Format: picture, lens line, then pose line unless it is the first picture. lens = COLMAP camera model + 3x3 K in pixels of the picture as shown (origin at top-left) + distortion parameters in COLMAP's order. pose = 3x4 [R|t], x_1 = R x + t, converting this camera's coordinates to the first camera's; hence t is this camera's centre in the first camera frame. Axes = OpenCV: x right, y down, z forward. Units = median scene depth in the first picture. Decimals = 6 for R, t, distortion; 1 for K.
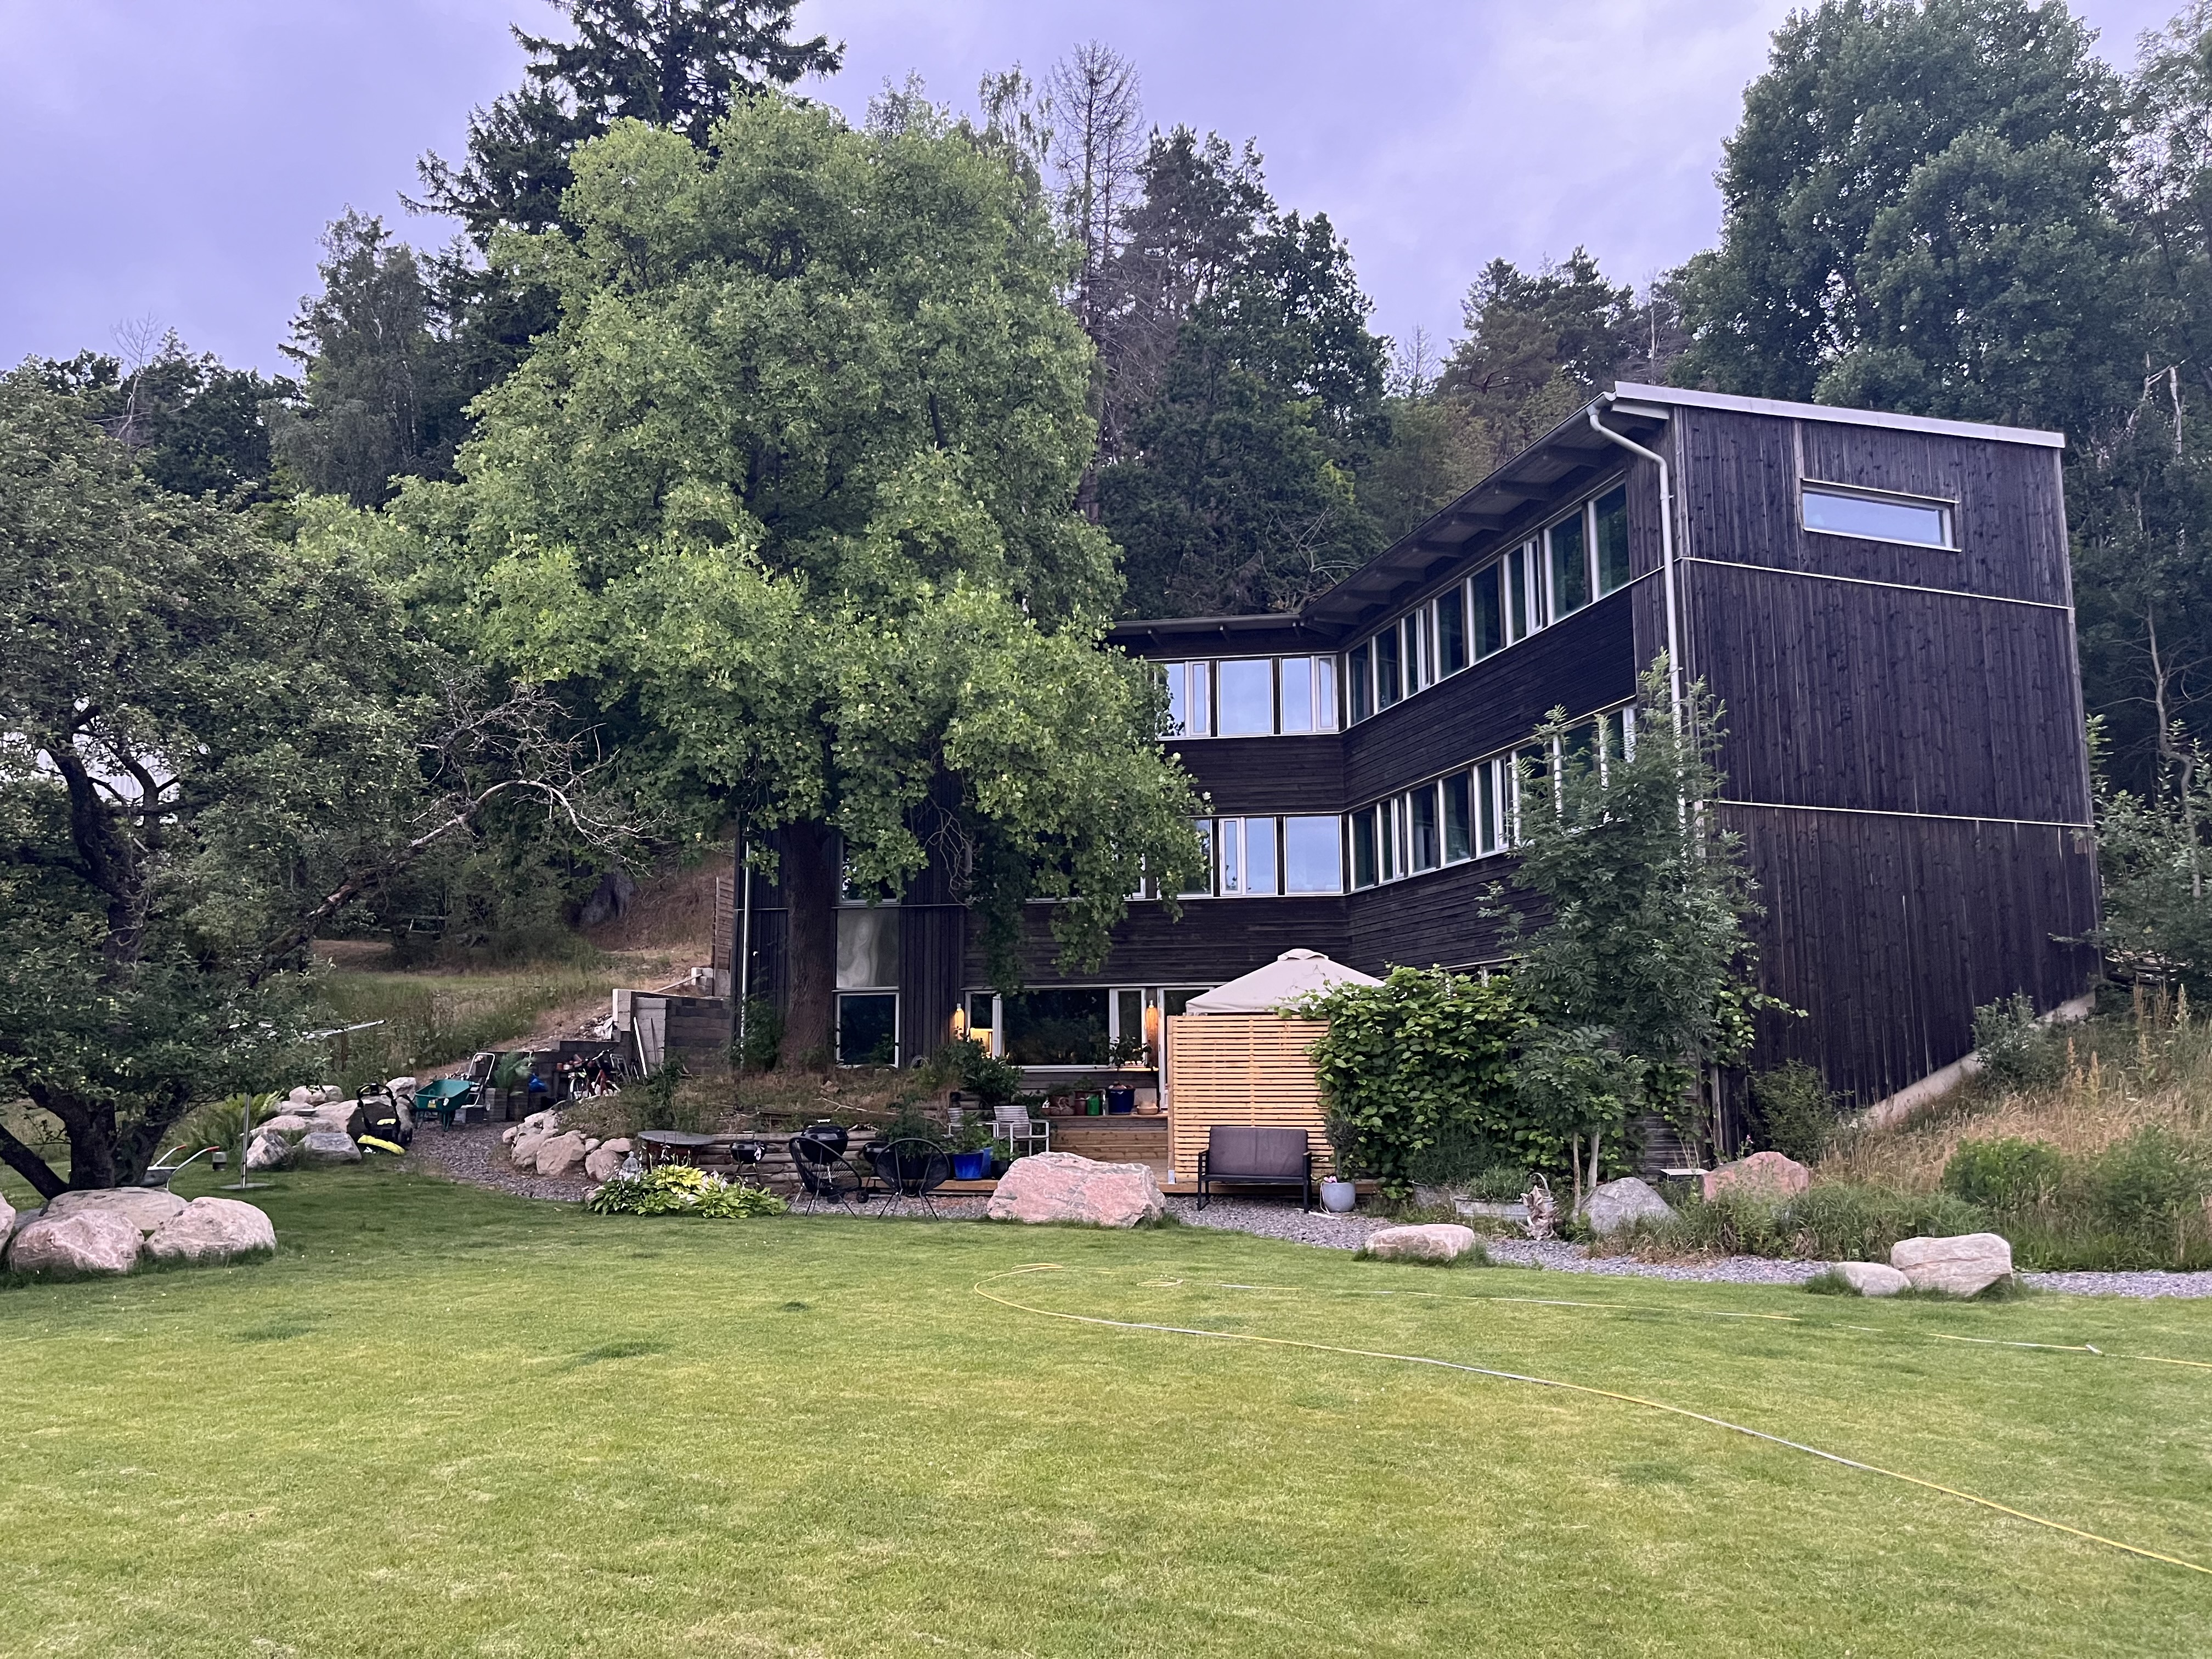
lens RADIAL K [[1682.3, 0, 1110.1], [0, 1682.3, 826.0], [0, 0, 1]] dist [0.027749, -0.005539]
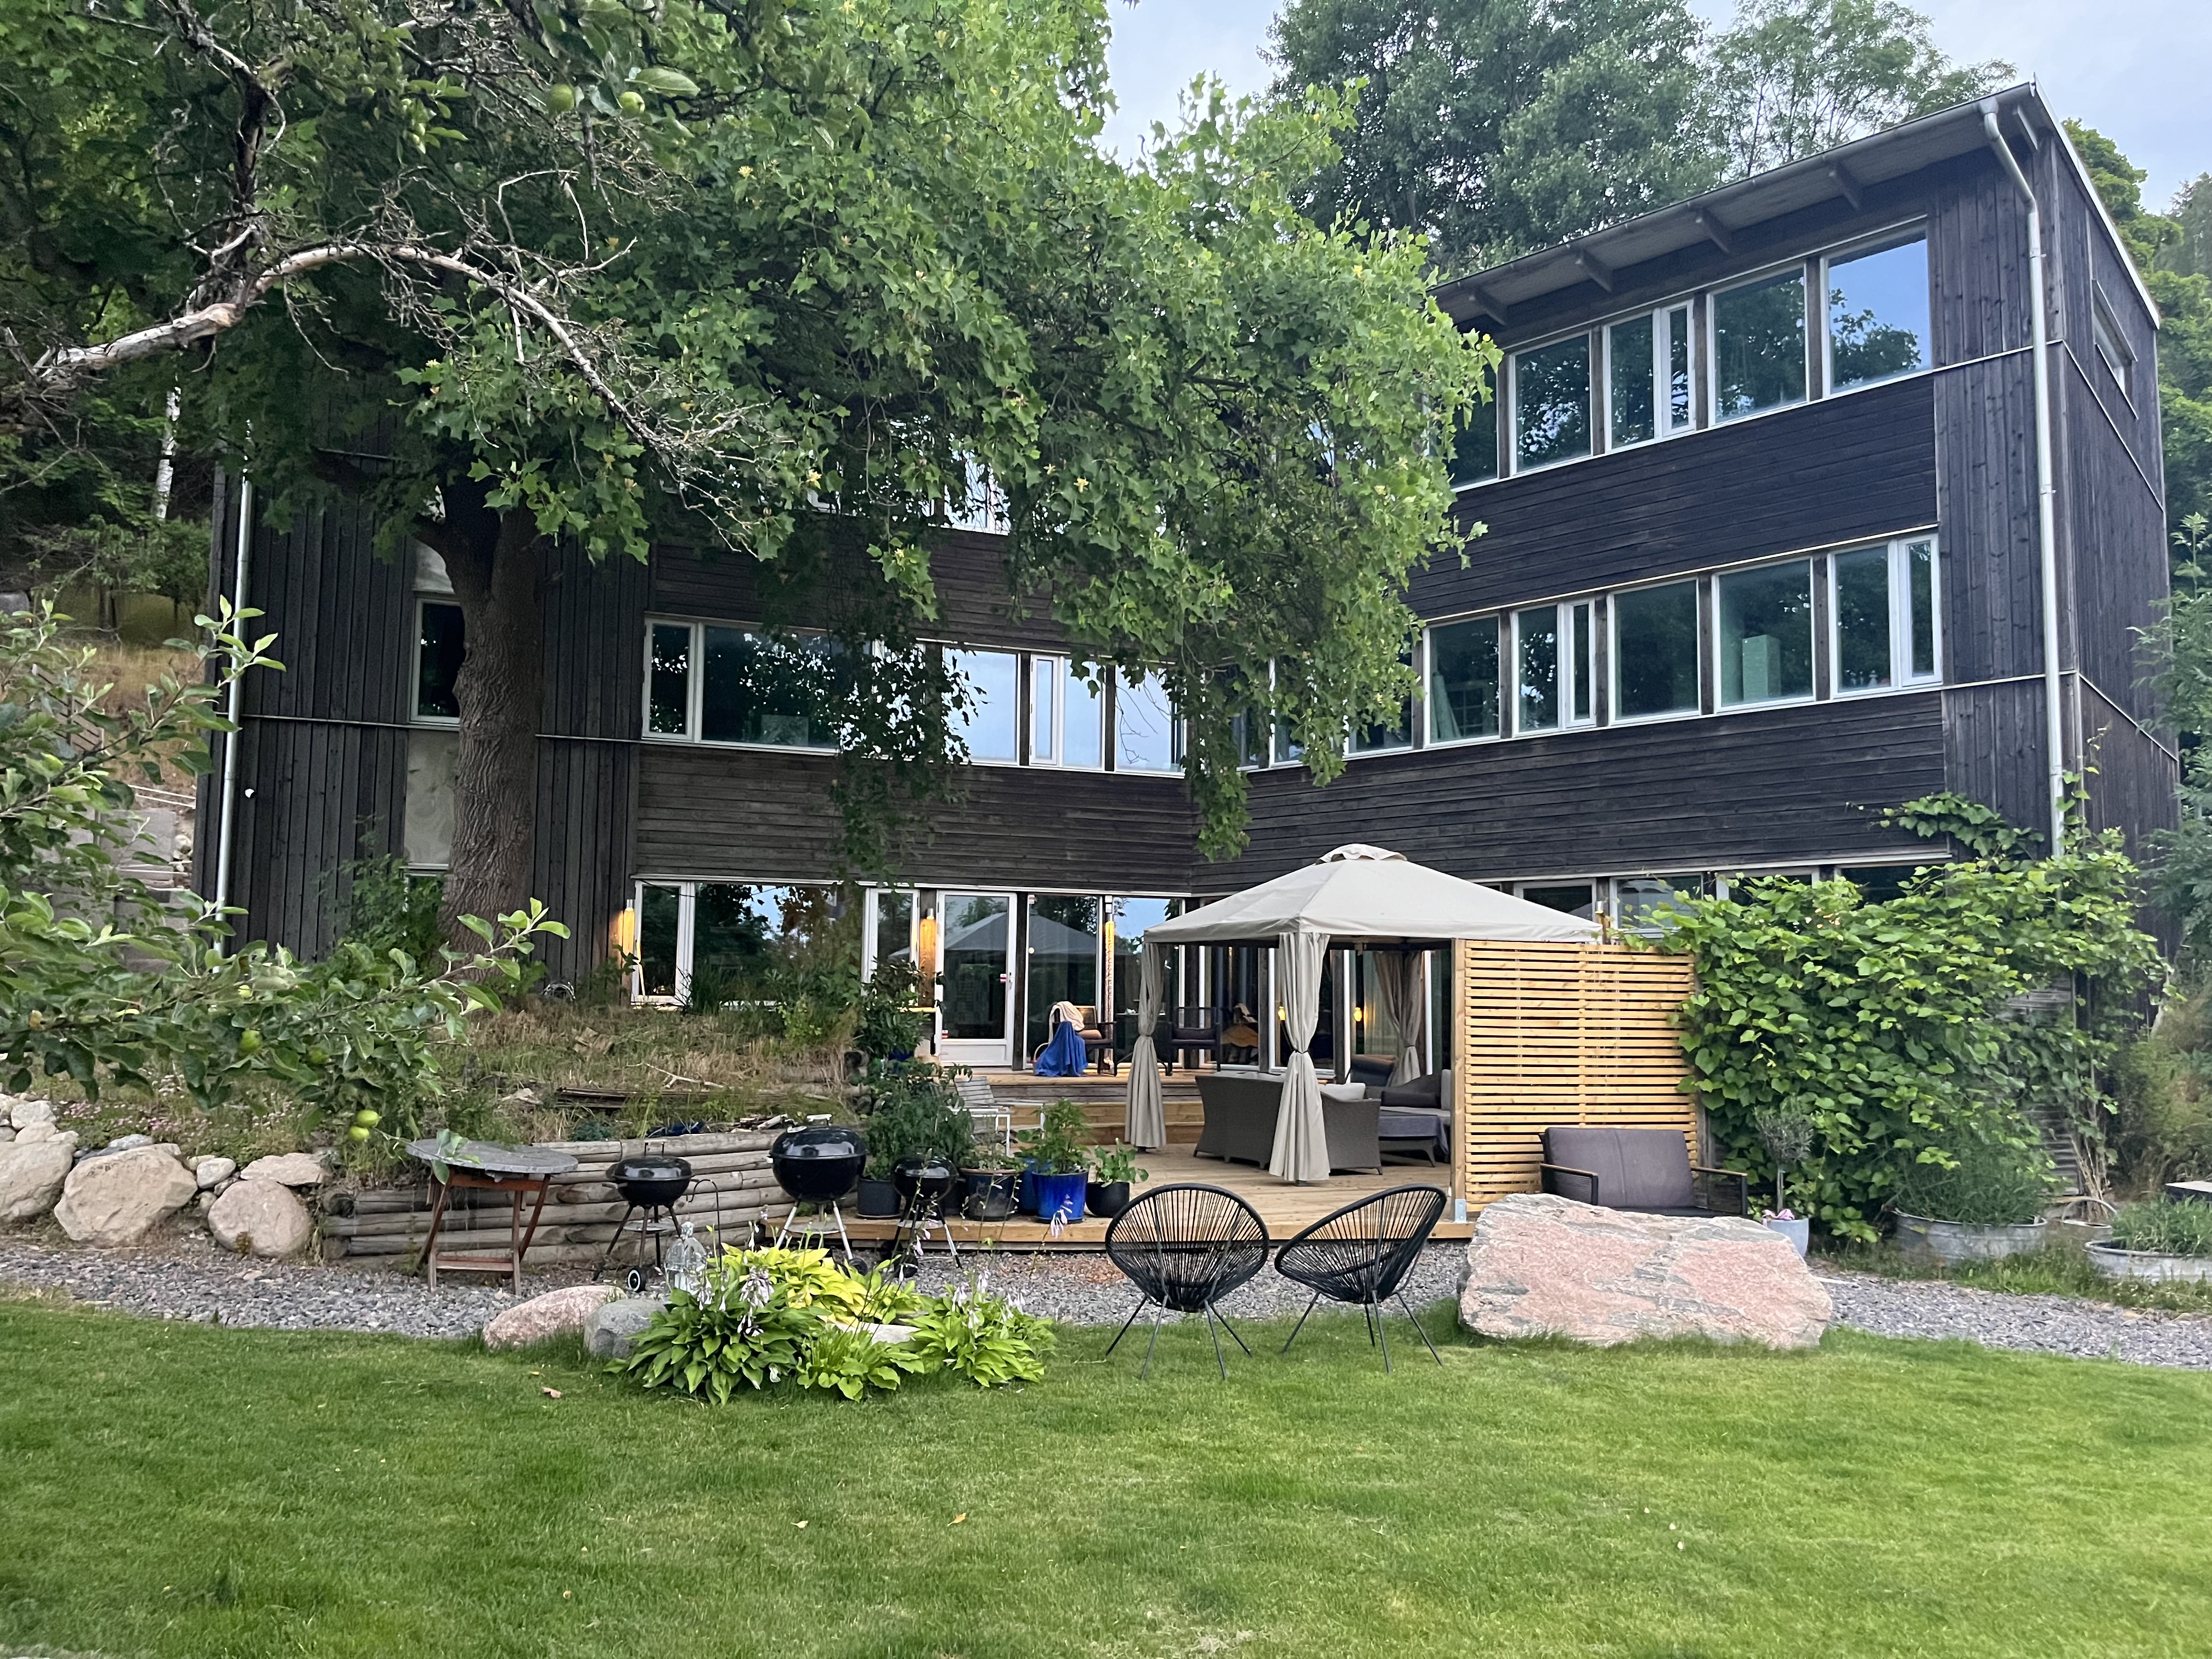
lens RADIAL K [[1682.3, 0, 1101.9], [0, 1682.3, 834.1], [0, 0, 1]] dist [0.027749, -0.005539]
pose [[0.870717, 0.065177, 0.487446, -0.318542], [-0.089931, 0.995568, 0.027523, 0.061591], [-0.483491, -0.067801, 0.872719, 0.473497]]
